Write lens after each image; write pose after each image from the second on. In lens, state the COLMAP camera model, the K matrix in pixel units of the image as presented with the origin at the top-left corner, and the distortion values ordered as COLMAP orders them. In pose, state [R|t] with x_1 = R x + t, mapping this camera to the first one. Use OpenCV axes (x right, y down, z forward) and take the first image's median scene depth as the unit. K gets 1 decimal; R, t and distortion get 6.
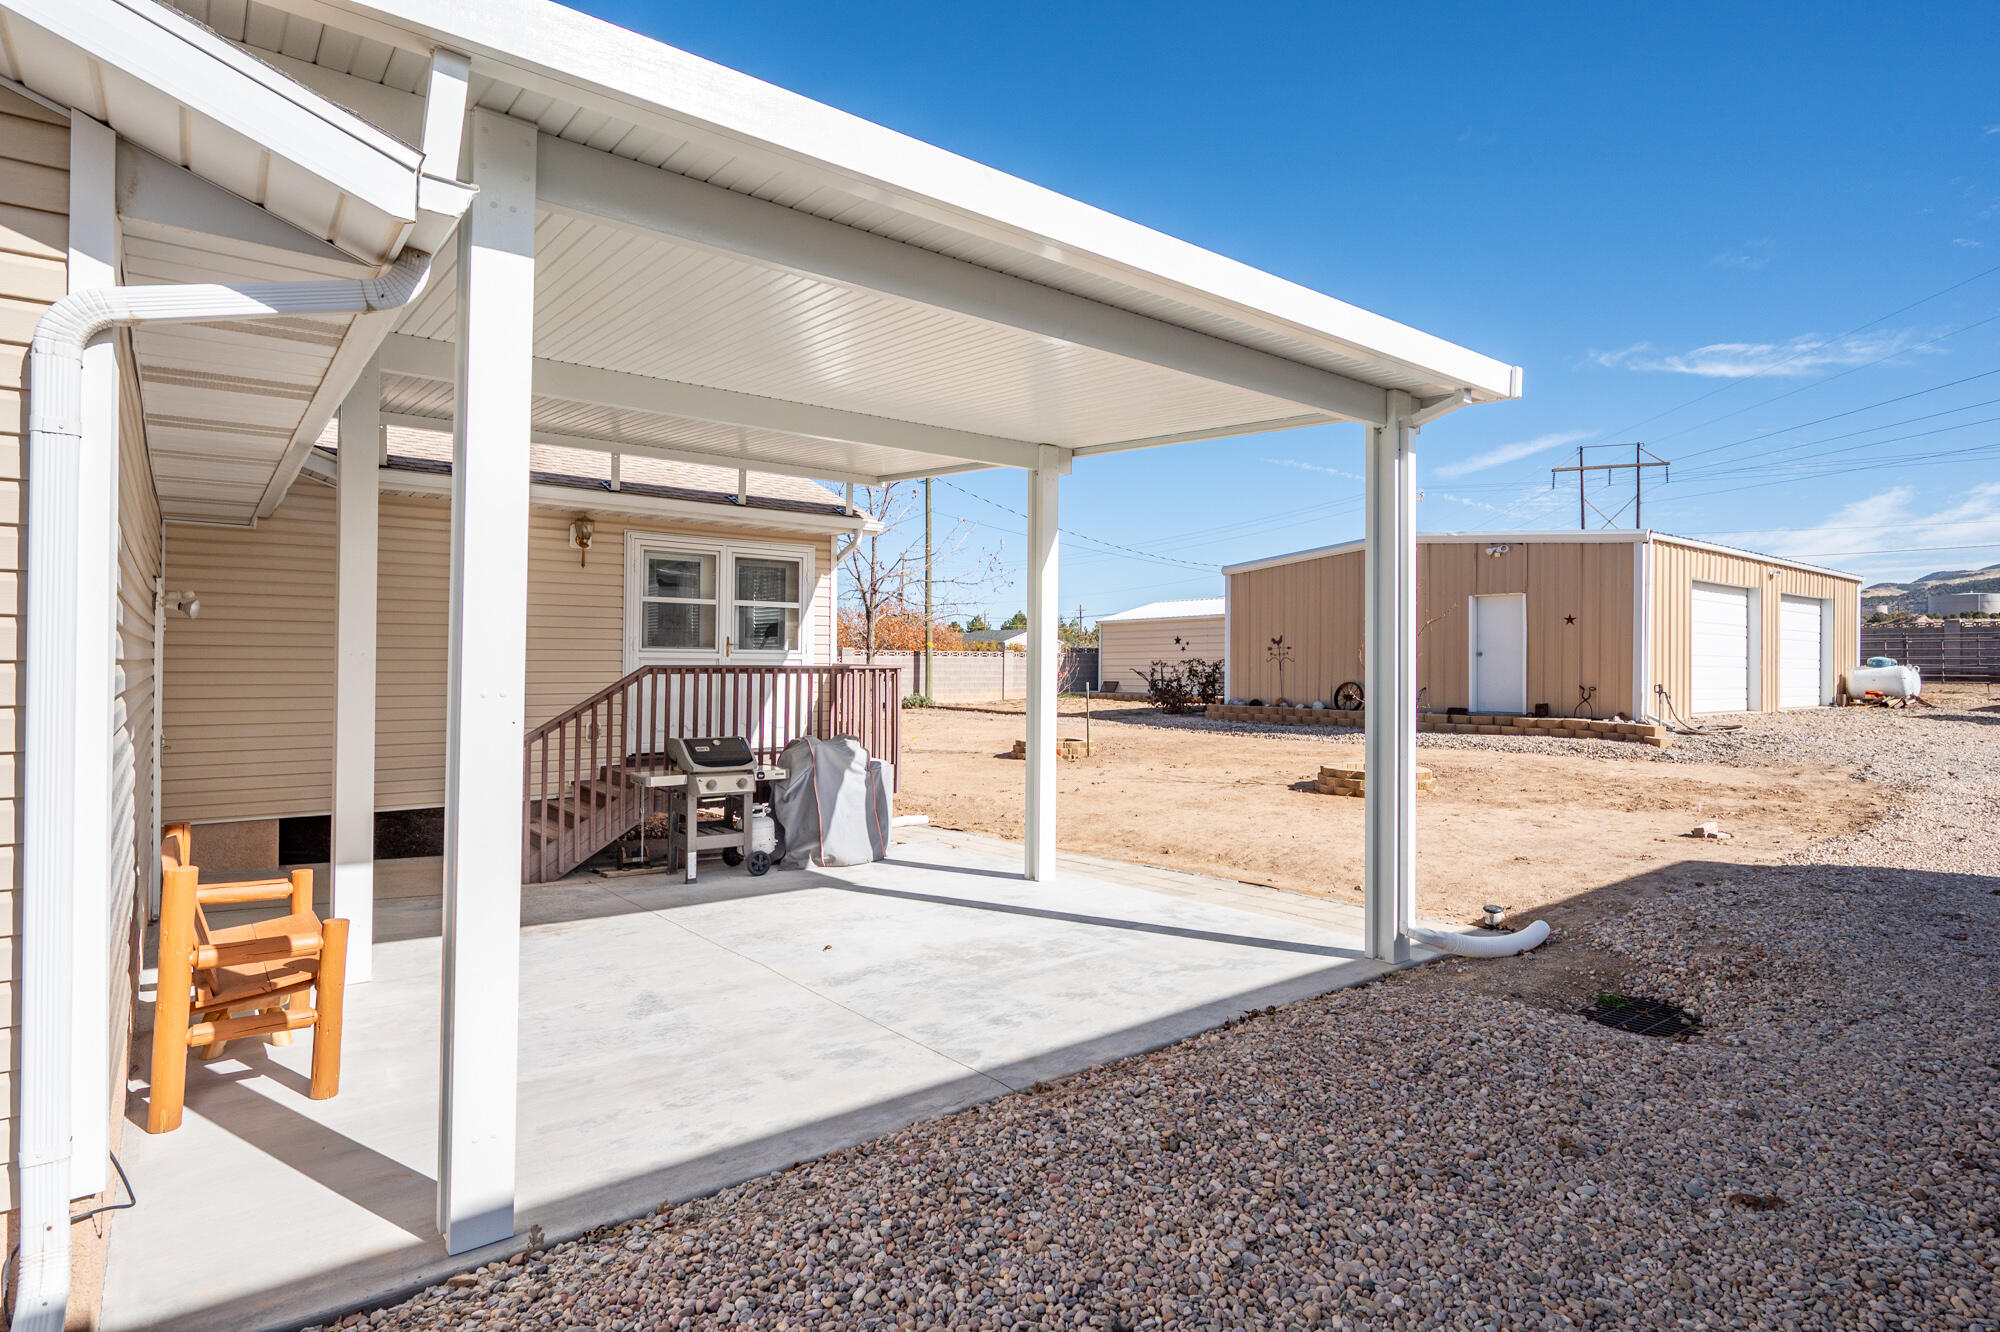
lens RADIAL K [[1056.4, 0, 954.2], [0, 1056.4, 689.4], [0, 0, 1]] dist [-0.007064, -0.003263]
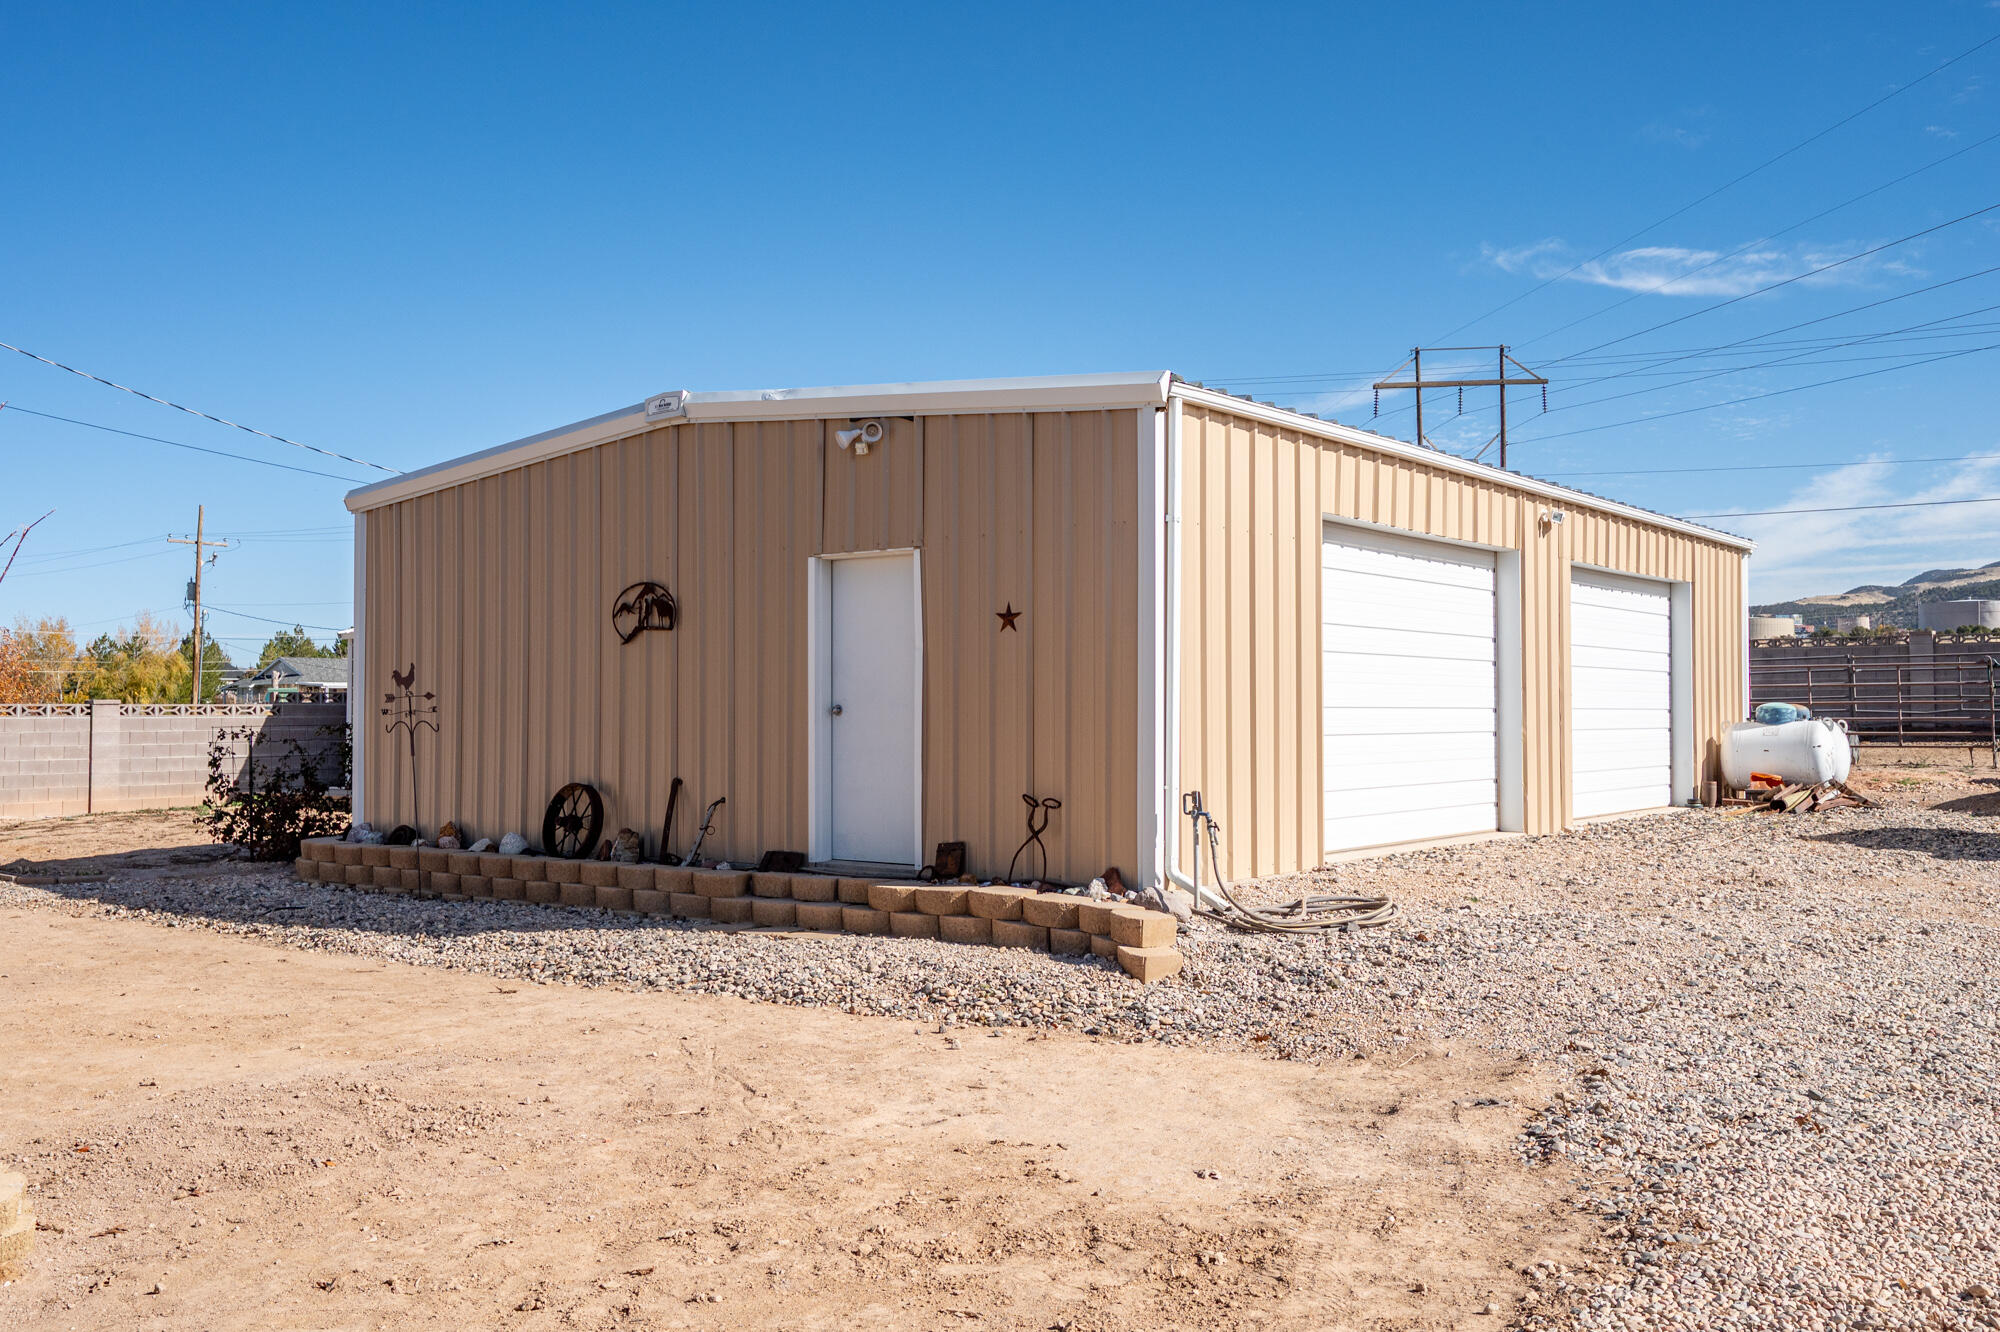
lens RADIAL K [[1722.4, 0, 991.9], [0, 1722.4, 652.3], [0, 0, 1]] dist [0.000738, -0.017221]
pose [[0.968197, -0.003353, 0.250166, 0.358442], [0.018149, 0.998217, -0.056861, -0.016051], [-0.249529, 0.059593, 0.966532, 0.345627]]
